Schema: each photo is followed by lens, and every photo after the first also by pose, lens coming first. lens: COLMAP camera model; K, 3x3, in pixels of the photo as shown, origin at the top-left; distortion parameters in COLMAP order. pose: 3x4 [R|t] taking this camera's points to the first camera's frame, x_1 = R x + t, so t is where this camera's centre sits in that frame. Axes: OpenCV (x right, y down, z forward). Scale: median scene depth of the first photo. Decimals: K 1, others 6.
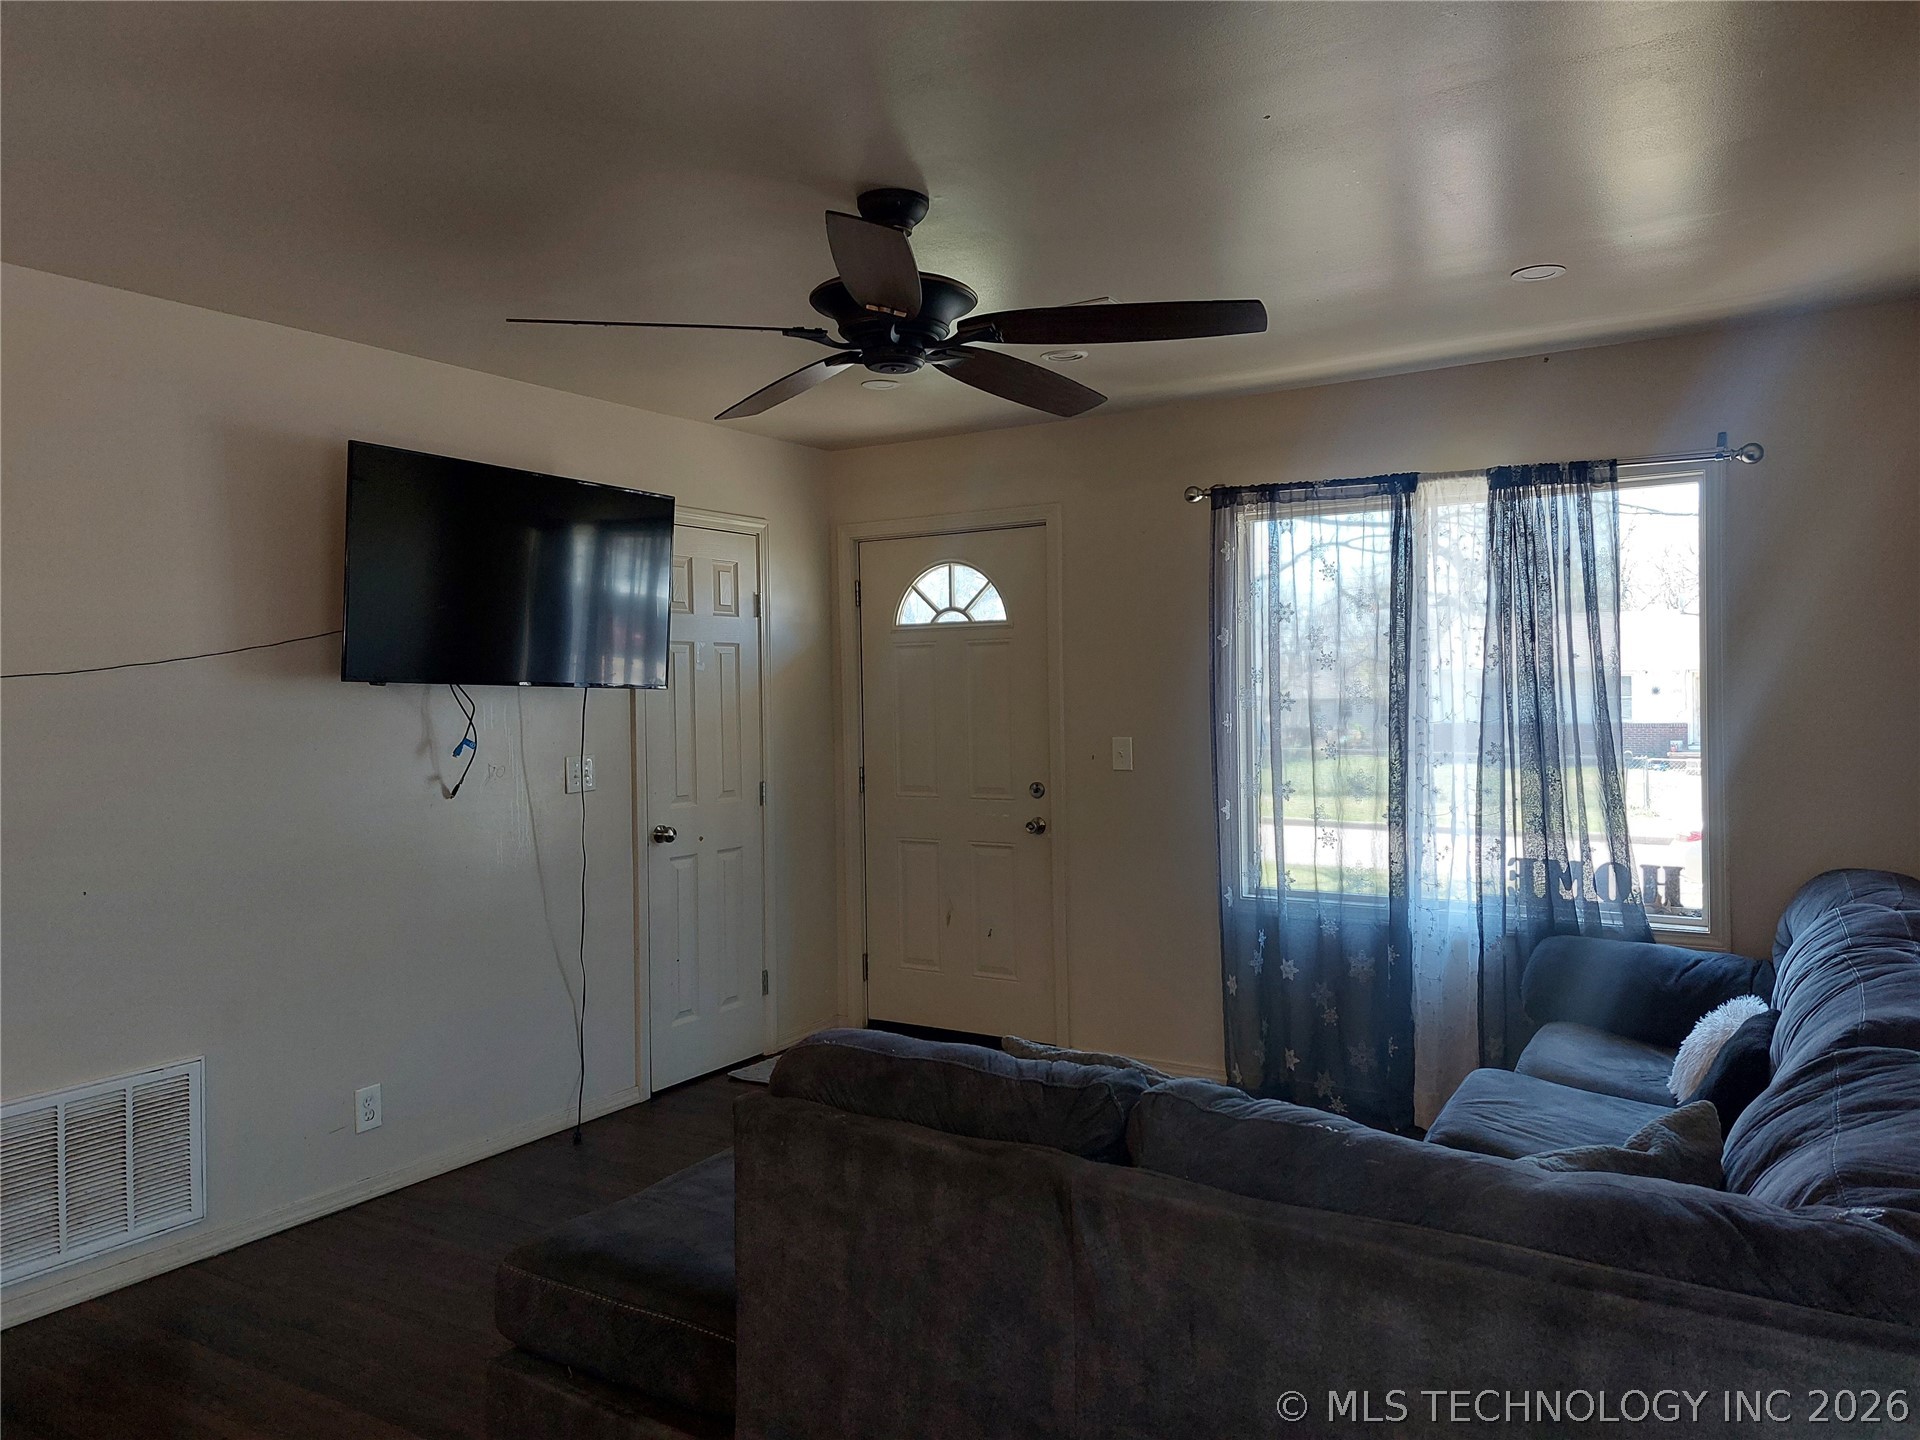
lens RADIAL K [[1364.4, 0, 961.5], [0, 1364.4, 713.5], [0, 0, 1]] dist [0.082176, -0.080228]
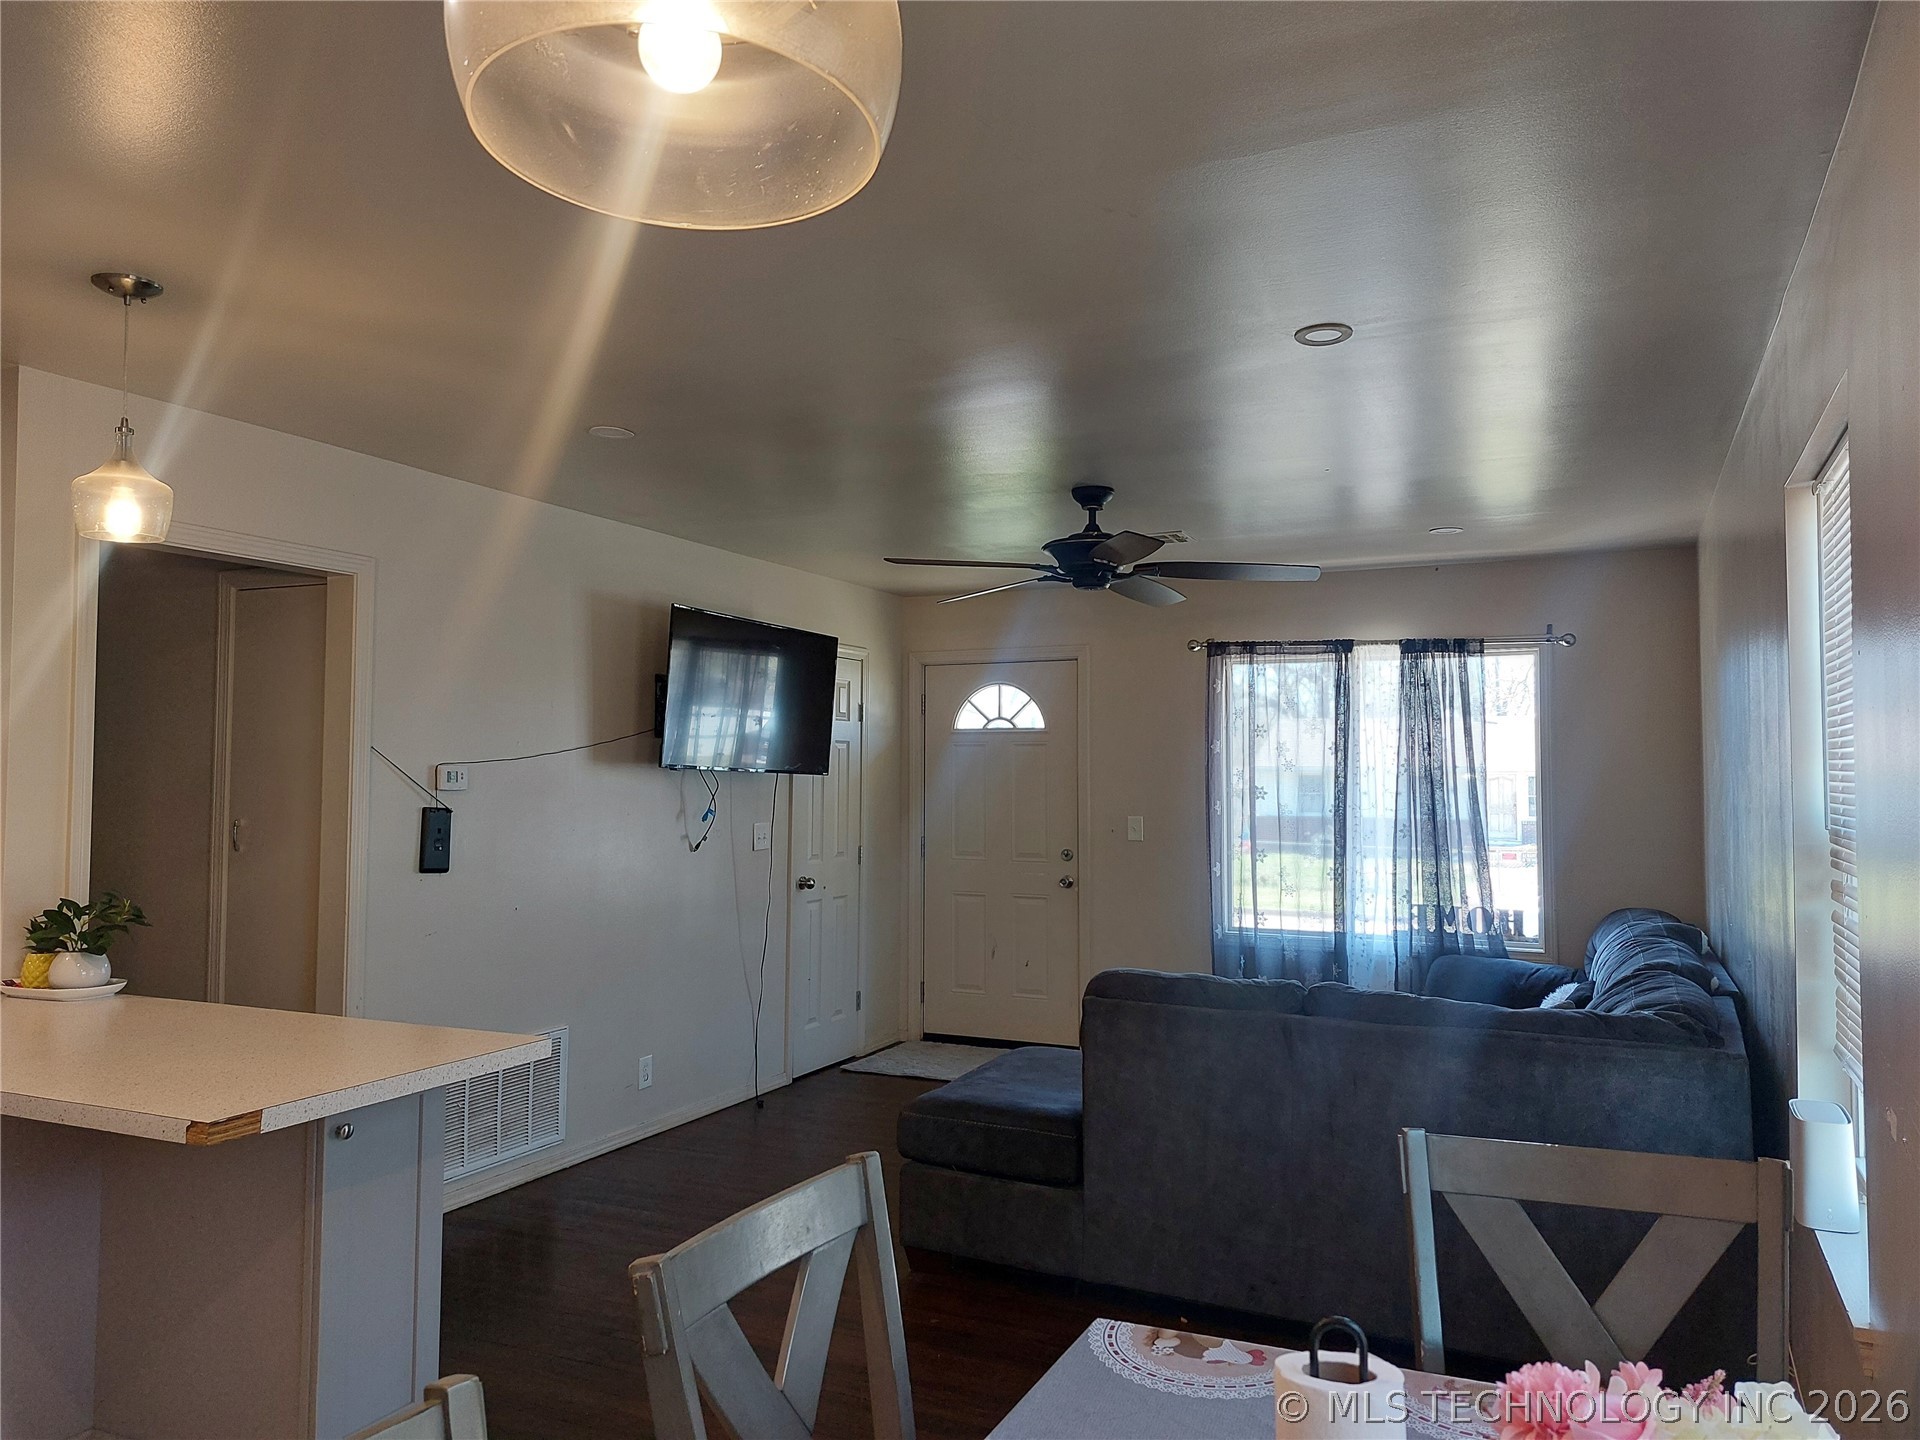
lens RADIAL K [[1364.4, 0, 962.6], [0, 1364.4, 721.0], [0, 0, 1]] dist [0.082176, -0.080228]
pose [[0.991895, 0.025020, 0.124572, -0.260275], [-0.017930, 0.998172, -0.057708, 0.004429], [-0.125788, 0.055006, 0.990531, -0.391064]]
